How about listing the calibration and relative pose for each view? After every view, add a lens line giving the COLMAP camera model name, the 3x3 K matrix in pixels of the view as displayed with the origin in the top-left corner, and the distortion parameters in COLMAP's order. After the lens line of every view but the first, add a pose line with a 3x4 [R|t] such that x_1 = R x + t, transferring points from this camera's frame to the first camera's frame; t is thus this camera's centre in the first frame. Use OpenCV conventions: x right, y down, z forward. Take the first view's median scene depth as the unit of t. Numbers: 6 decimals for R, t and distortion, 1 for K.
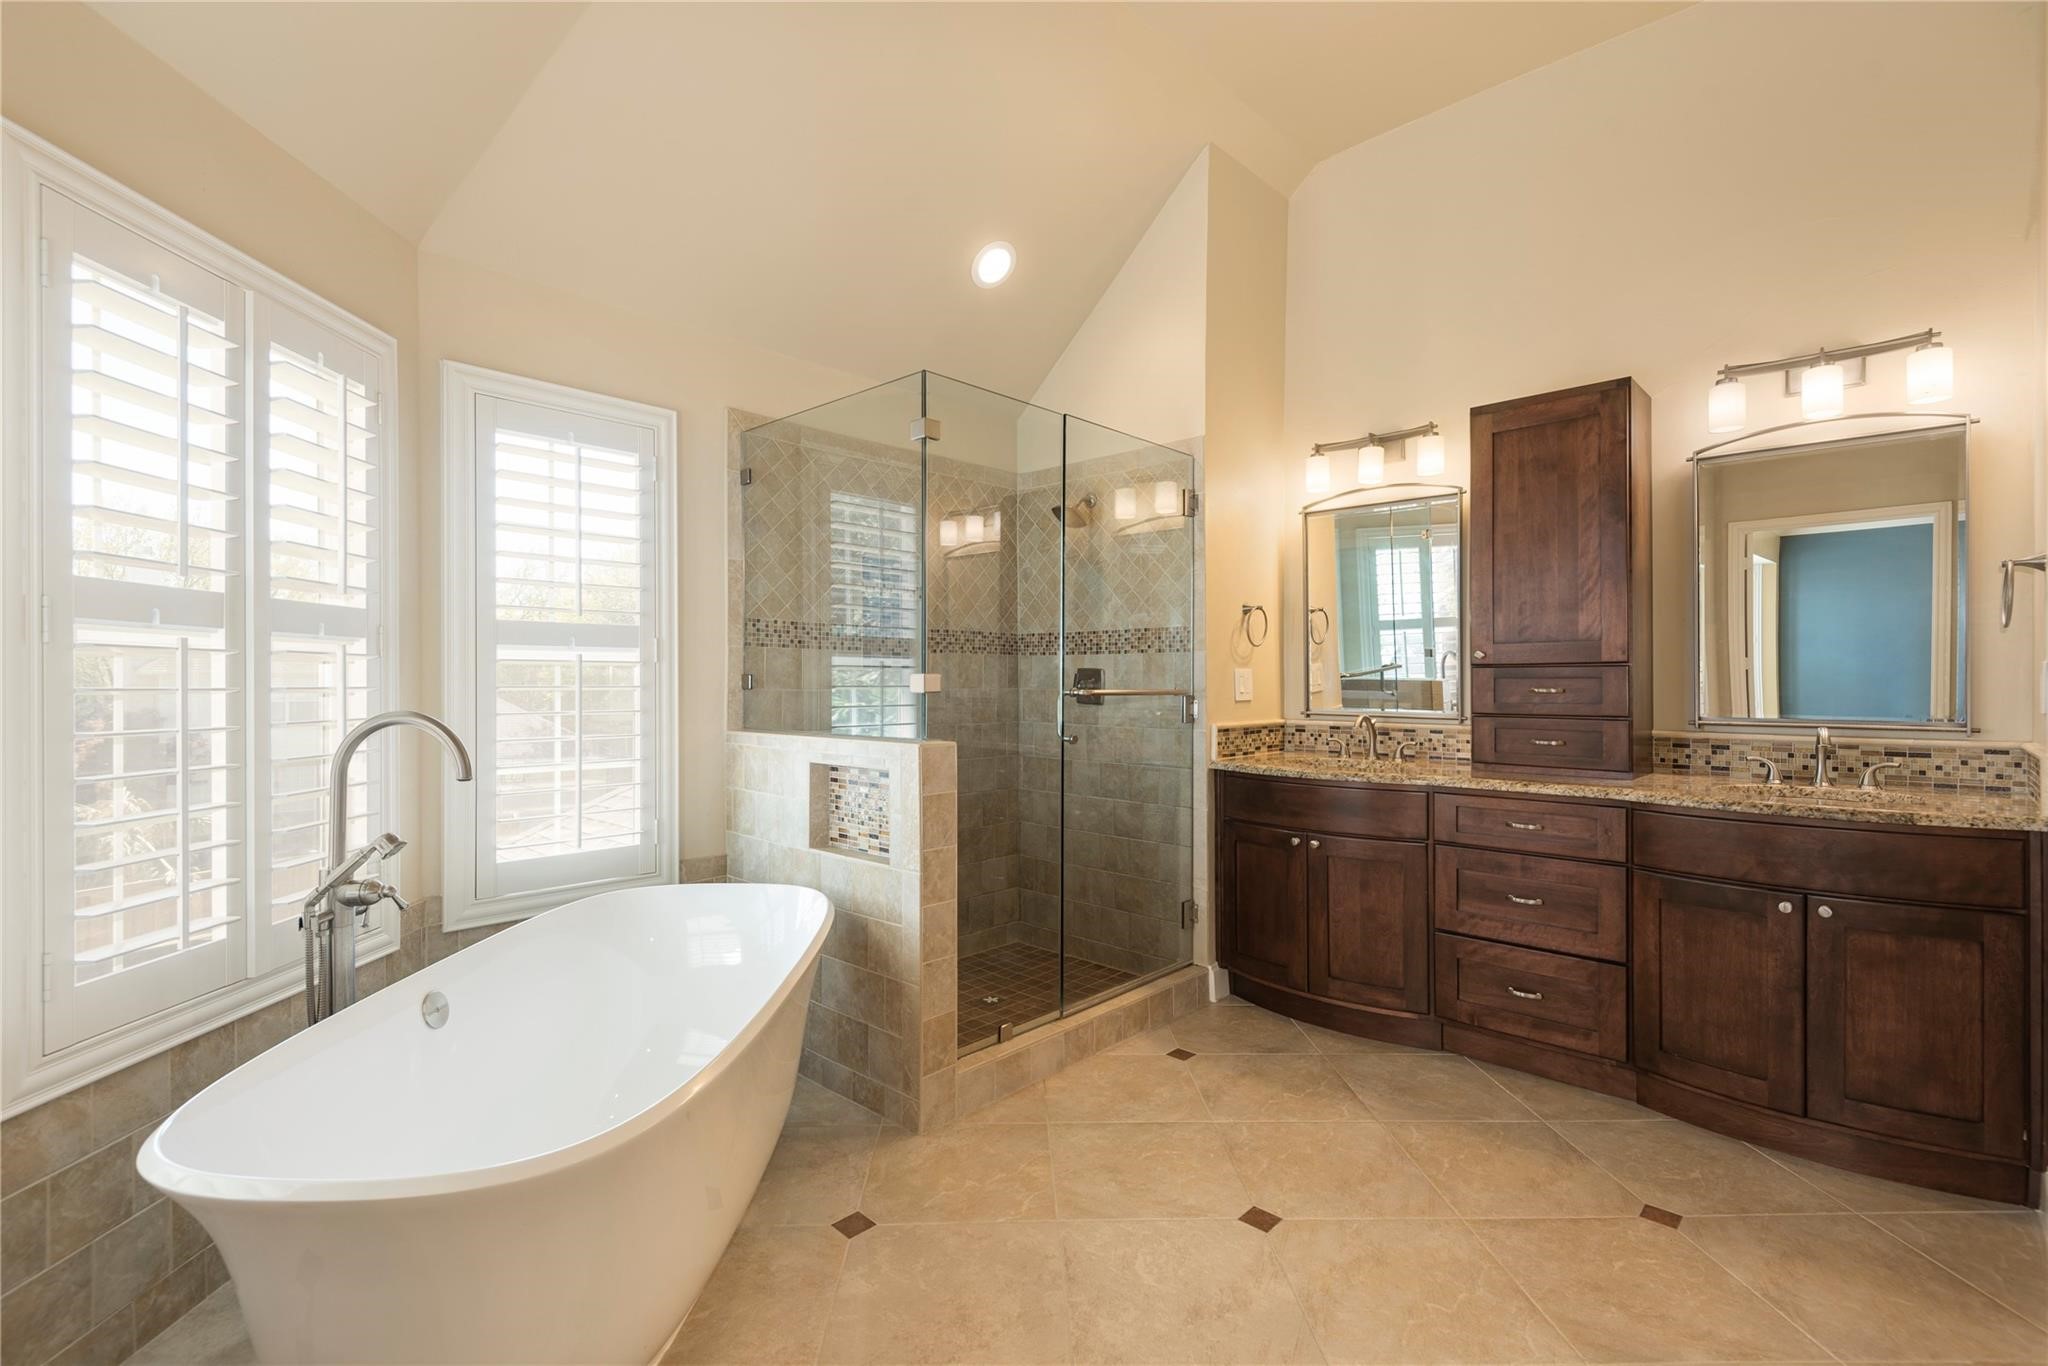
lens RADIAL K [[923.1, 0, 1013.3], [0, 923.1, 682.8], [0, 0, 1]] dist [0.030252, -0.016650]
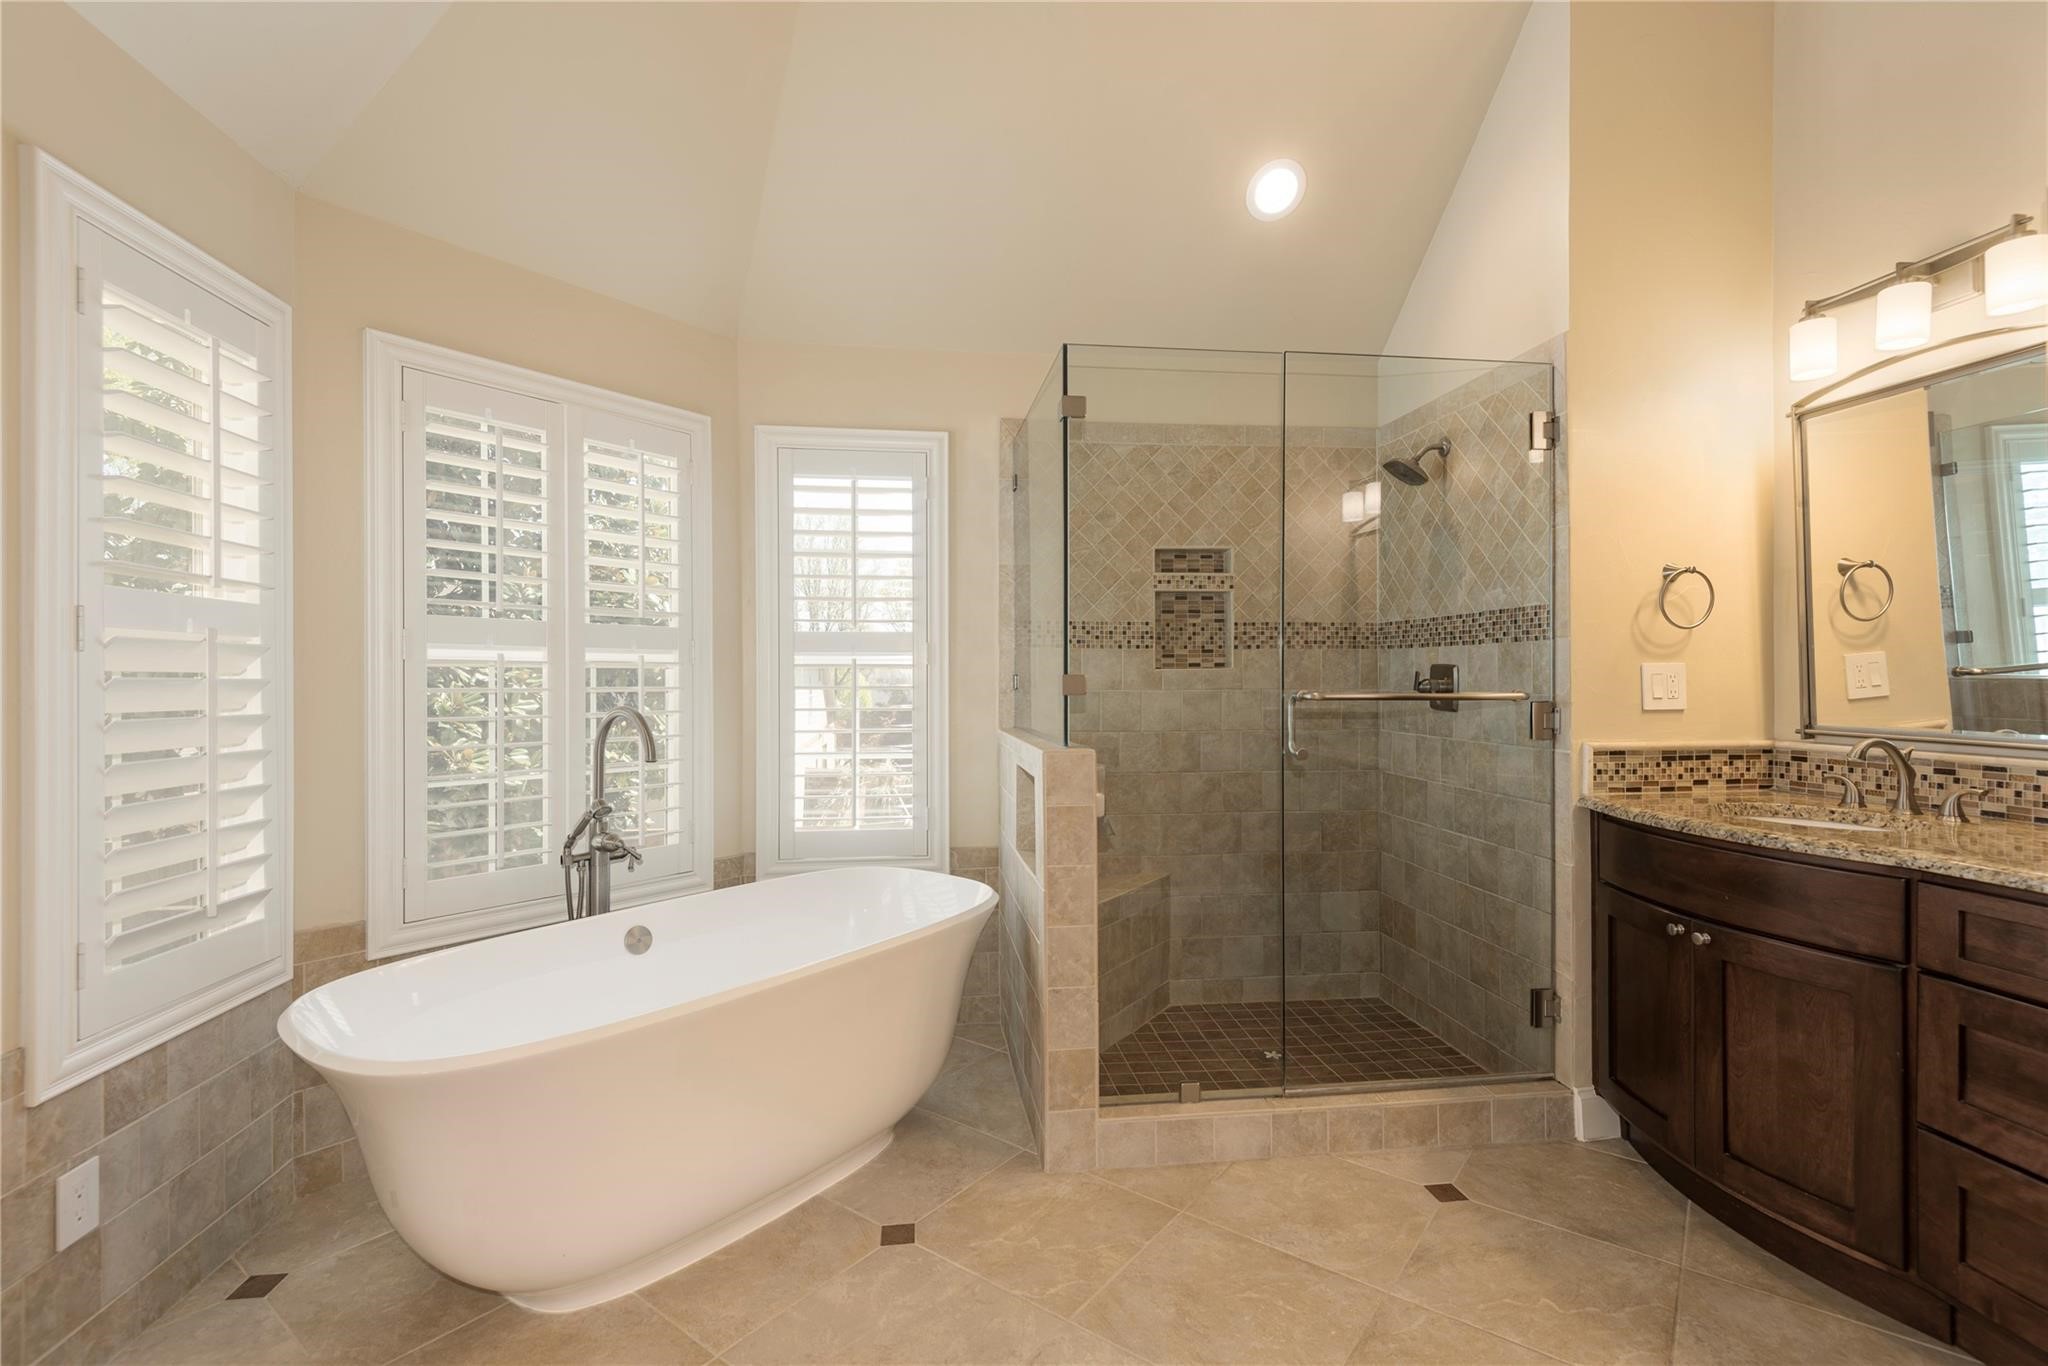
lens RADIAL K [[923.1, 0, 1015.3], [0, 923.1, 681.3], [0, 0, 1]] dist [0.030252, -0.016650]
pose [[0.778514, 0.000213, -0.627627, 0.374509], [0.001696, 0.999996, 0.002443, -0.004856], [0.627625, -0.002967, 0.778510, 0.213008]]
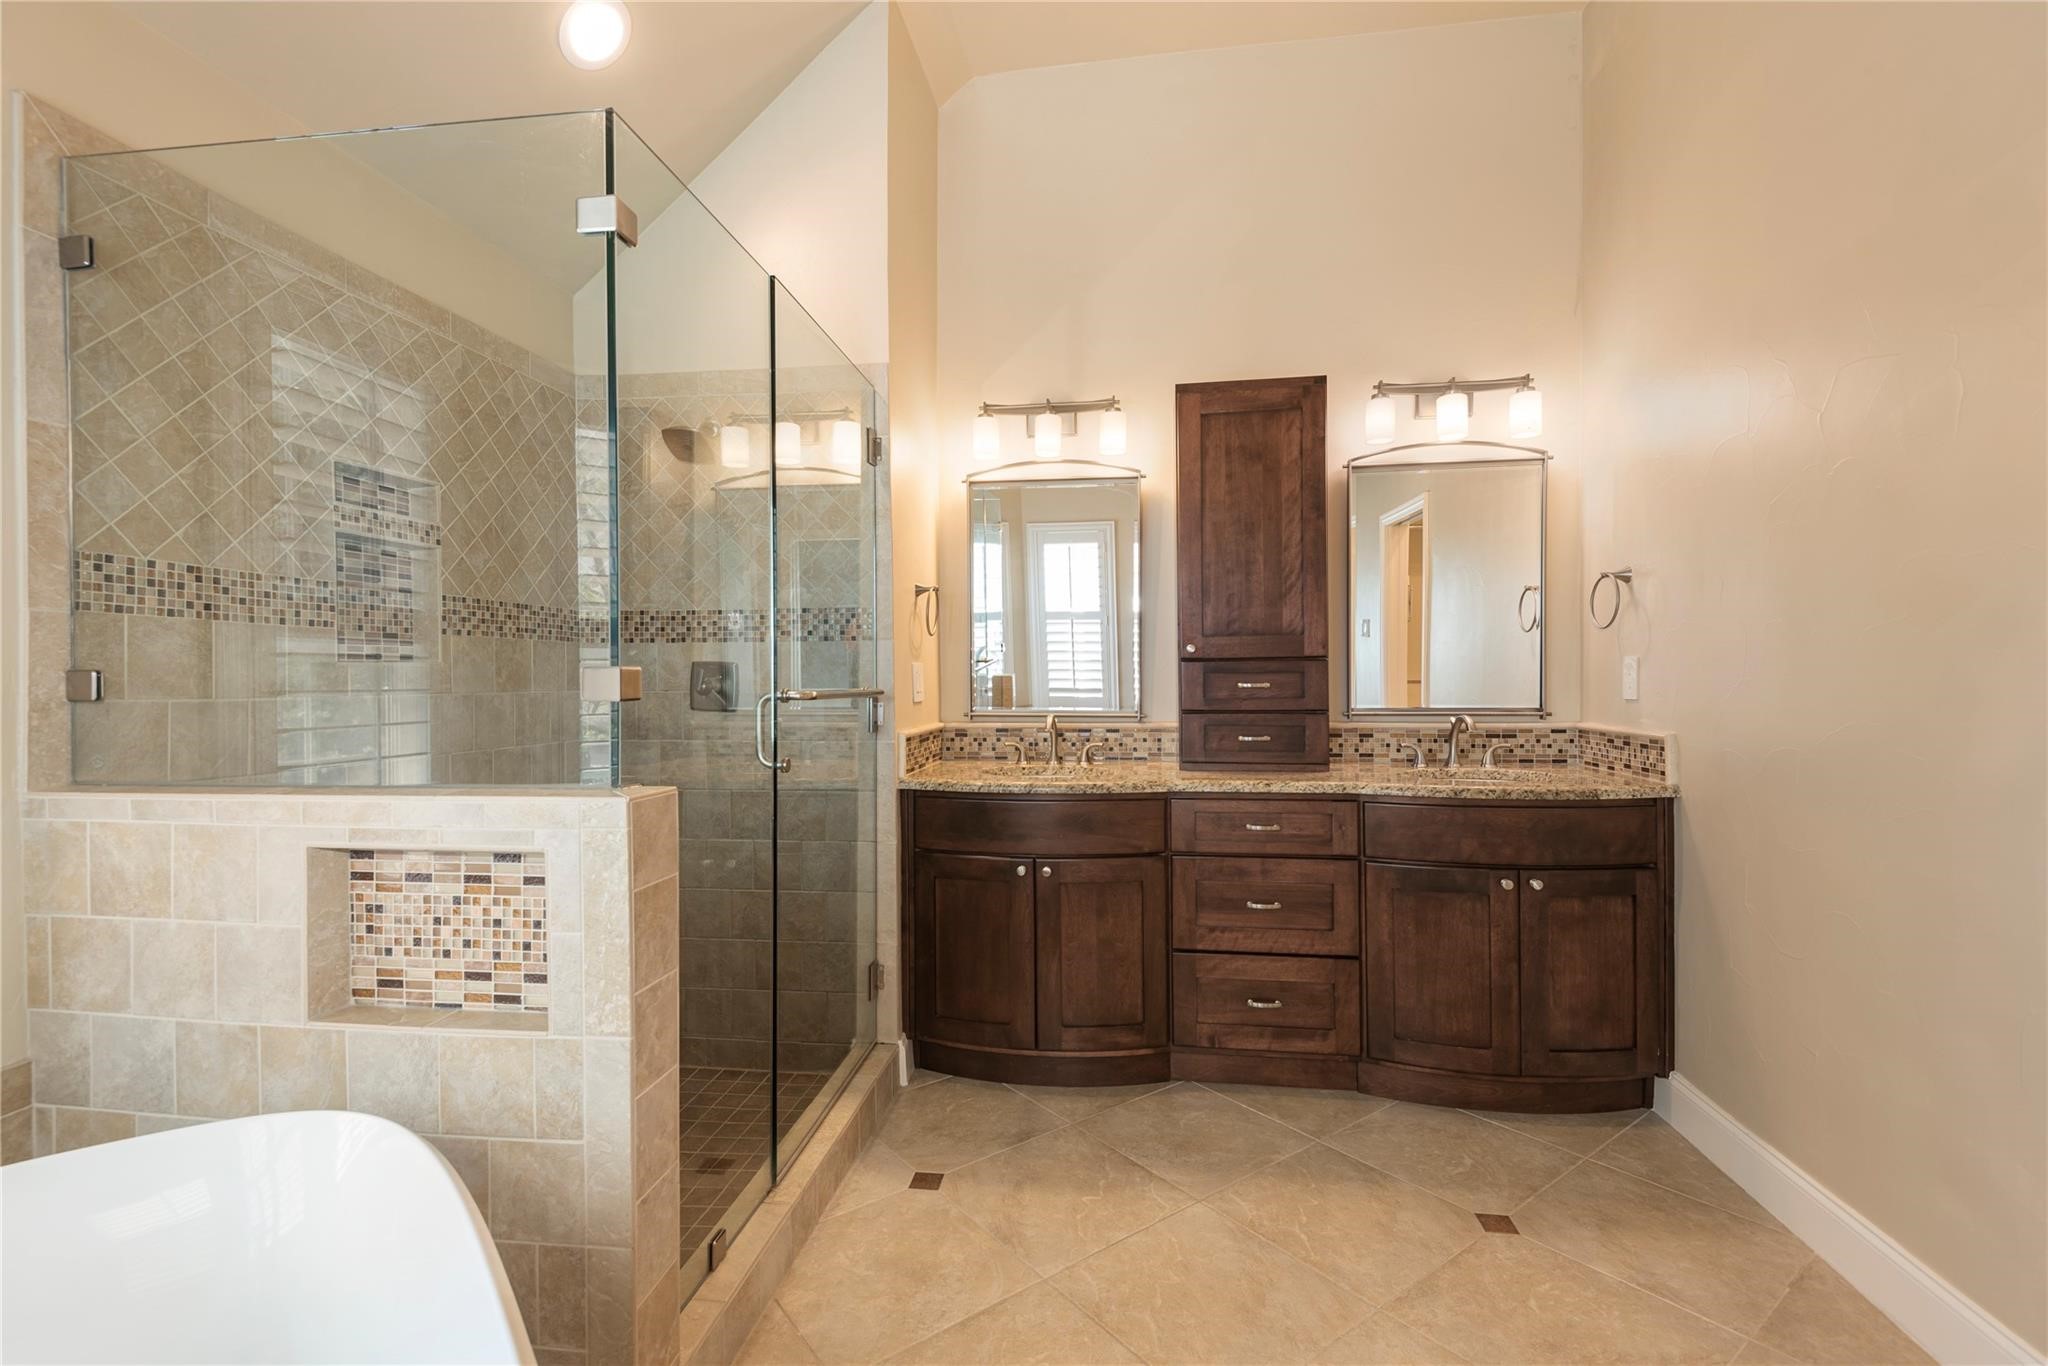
lens RADIAL K [[923.1, 0, 1017.4], [0, 923.1, 681.1], [0, 0, 1]] dist [0.030252, -0.016650]
pose [[0.808724, -0.008671, 0.588124, -0.193061], [0.008056, 0.999961, 0.003664, -0.001323], [-0.588133, 0.001775, 0.808763, 0.351211]]
